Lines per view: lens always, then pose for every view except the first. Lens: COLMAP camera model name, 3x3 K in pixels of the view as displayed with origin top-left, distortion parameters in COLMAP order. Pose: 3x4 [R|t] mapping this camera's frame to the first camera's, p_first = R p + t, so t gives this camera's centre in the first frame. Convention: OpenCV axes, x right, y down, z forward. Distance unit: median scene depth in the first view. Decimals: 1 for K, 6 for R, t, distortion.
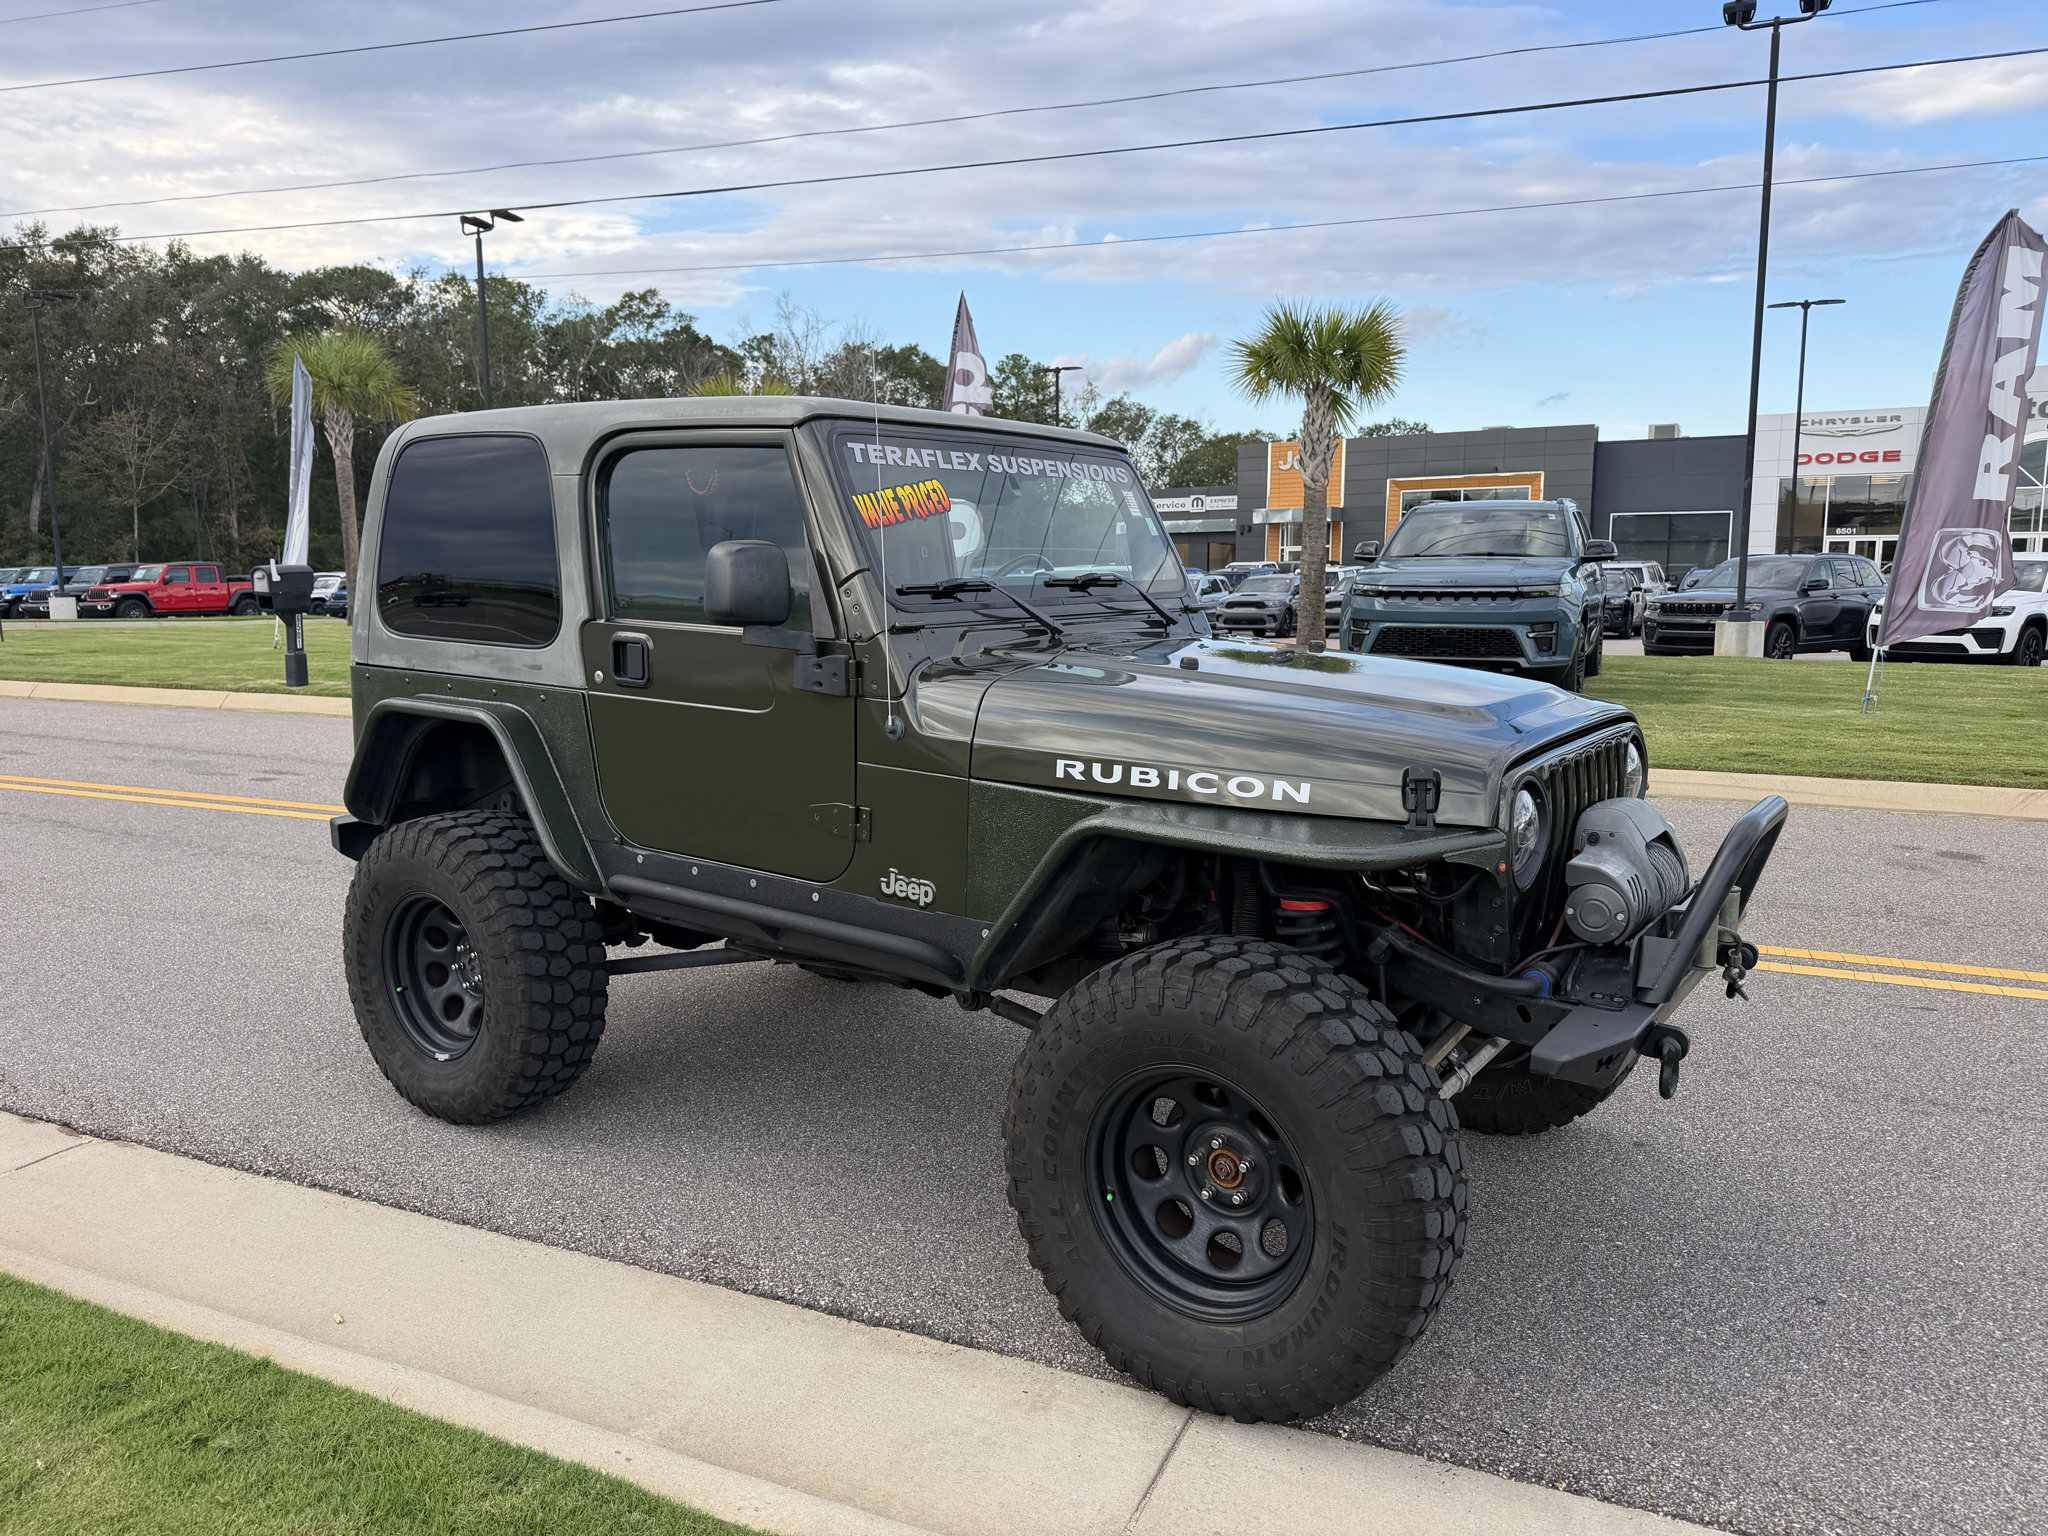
lens RADIAL K [[1446.2, 0, 1002.0], [0, 1446.2, 777.6], [0, 0, 1]] dist [0.034941, -0.044352]
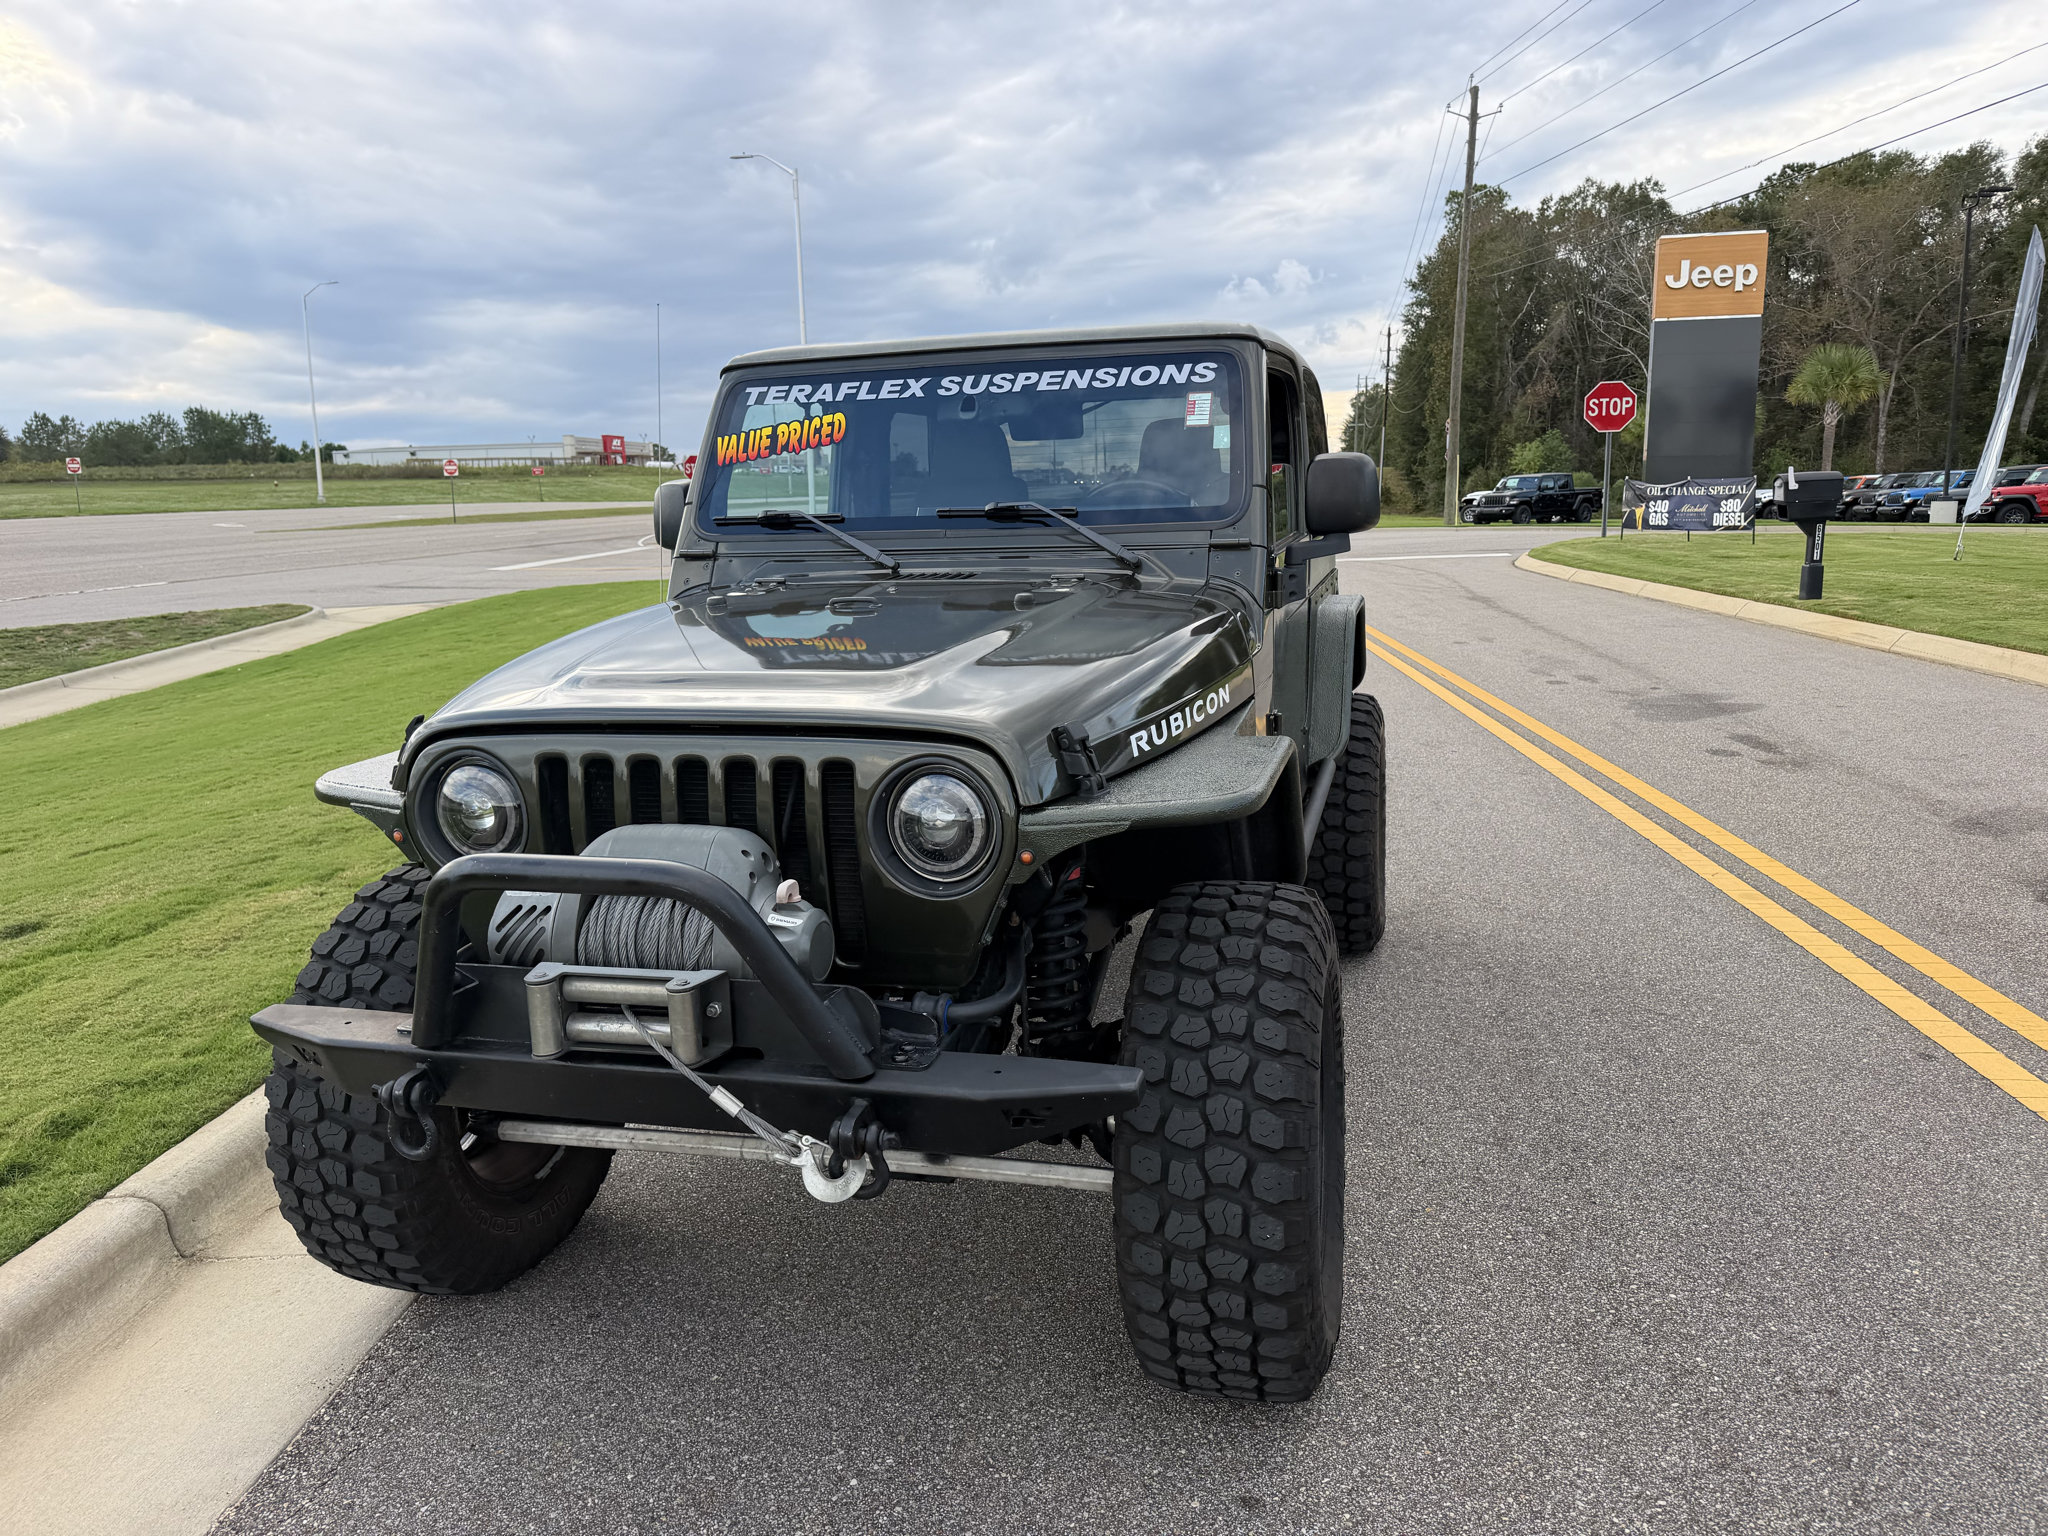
lens RADIAL K [[1446.2, 0, 1040.6], [0, 1446.2, 766.2], [0, 0, 1]] dist [0.034941, -0.044352]
pose [[0.359204, 0.165567, -0.918455, 0.899357], [-0.111591, 0.984697, 0.133865, -0.102372], [0.926564, 0.054406, 0.372182, 0.693225]]
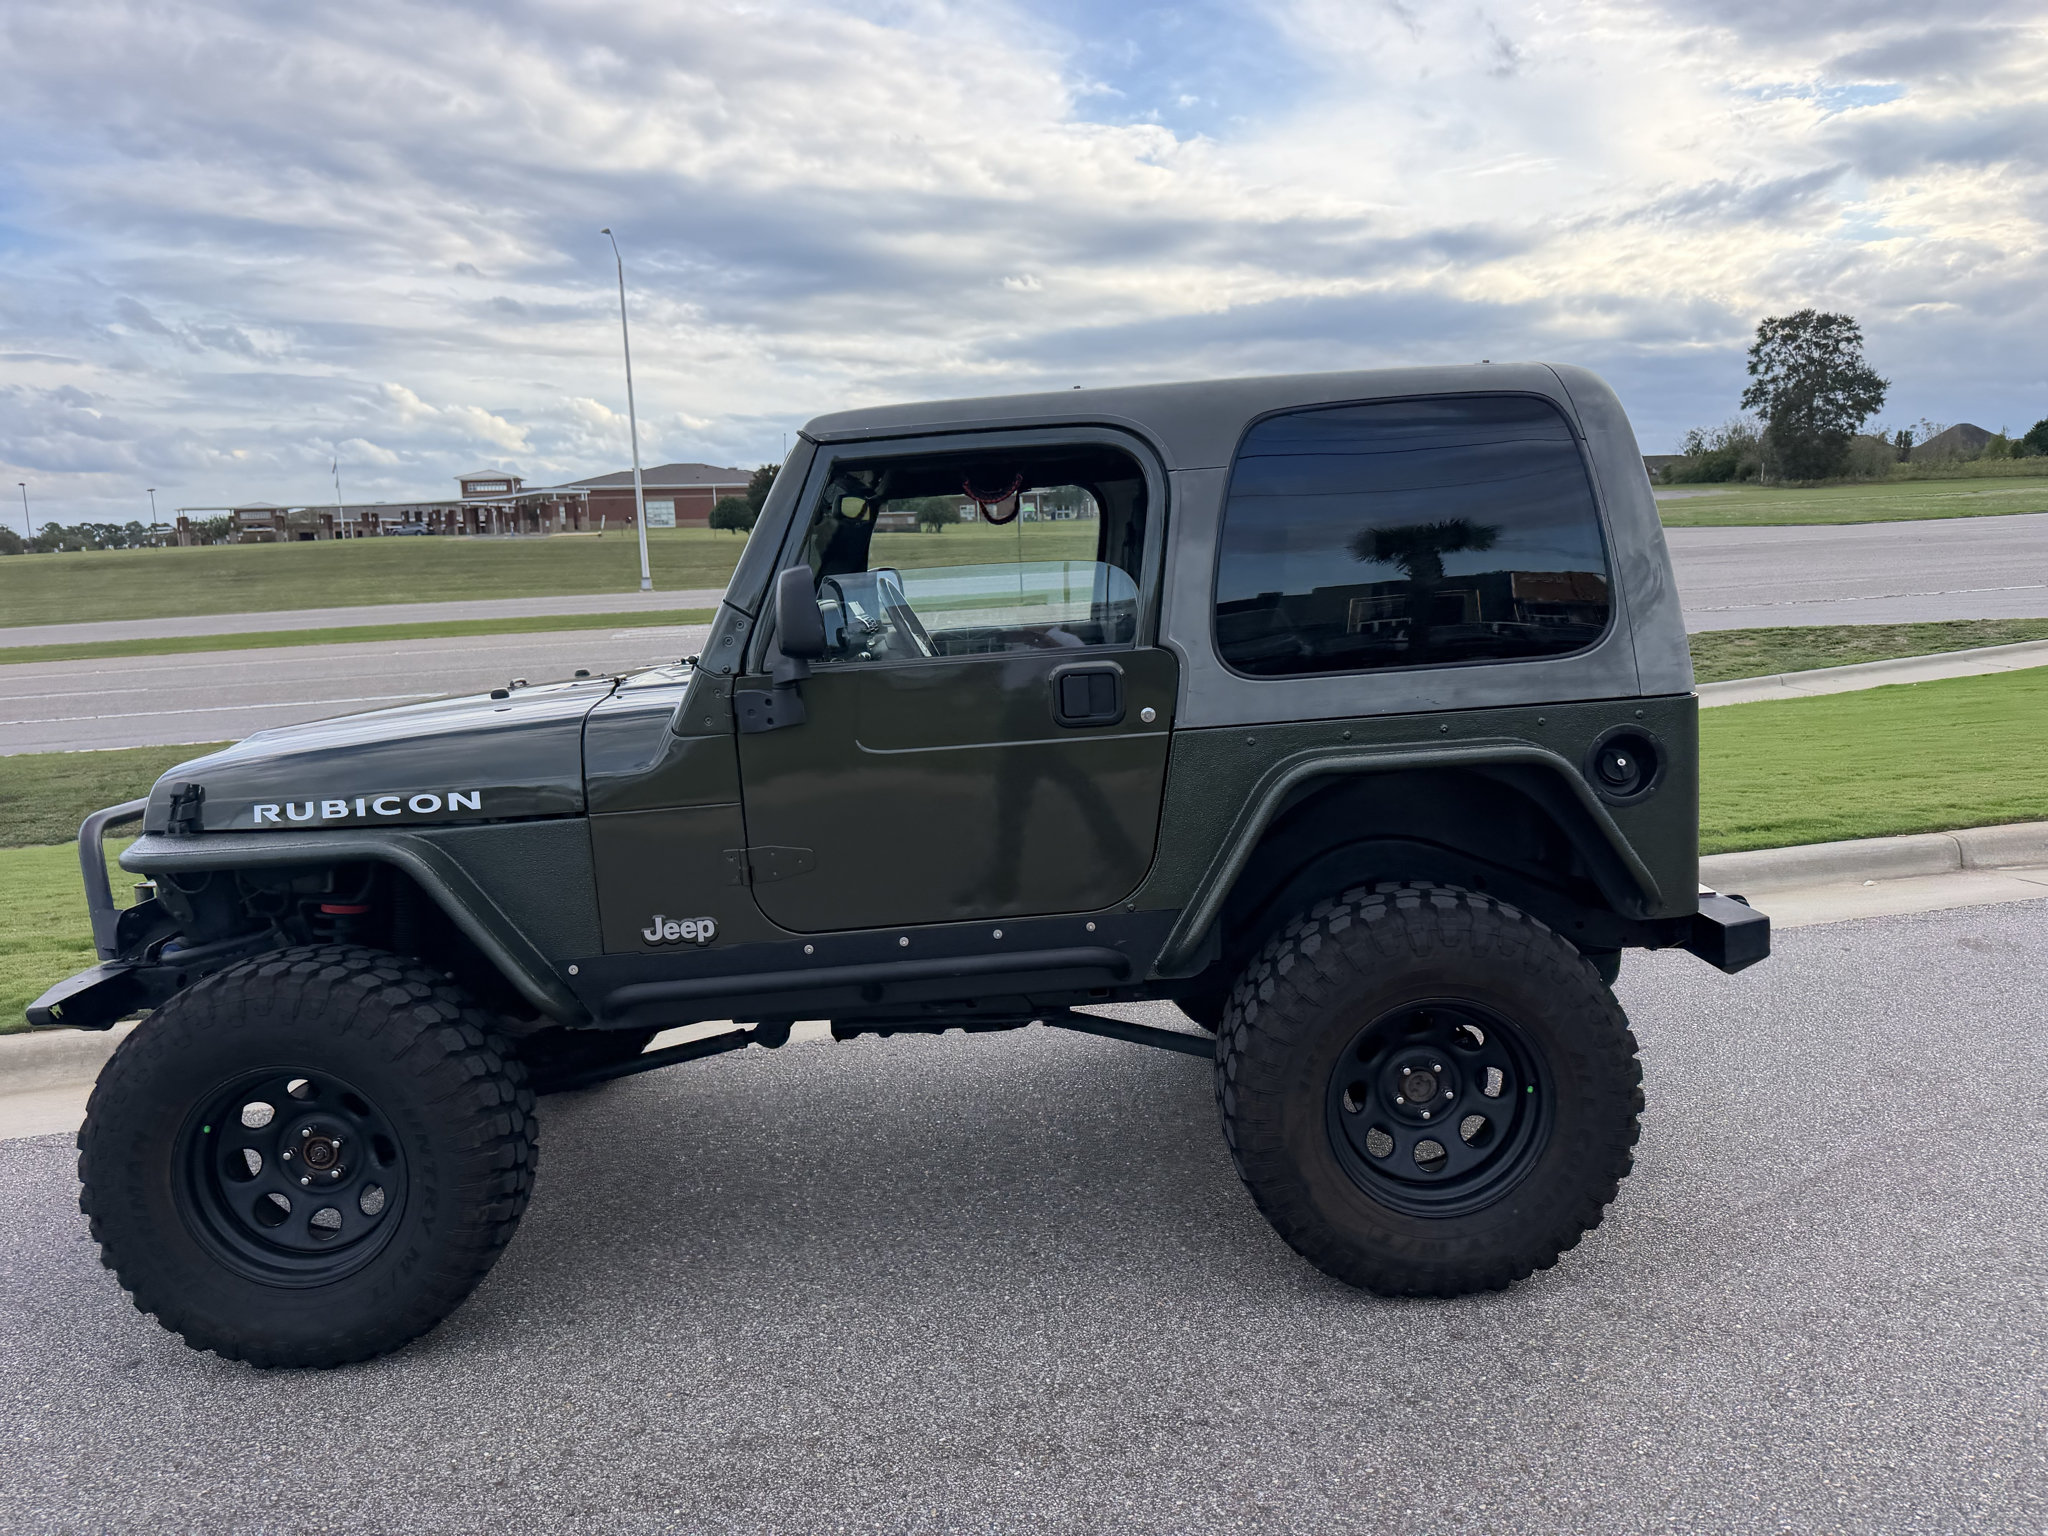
lens RADIAL K [[1446.2, 0, 1028.8], [0, 1446.2, 758.7], [0, 0, 1]] dist [0.034941, -0.044352]
pose [[-0.787544, 0.120329, -0.604396, 0.495755], [-0.045893, 0.966577, 0.252235, -0.288107], [0.614547, 0.226384, -0.755700, 1.833488]]
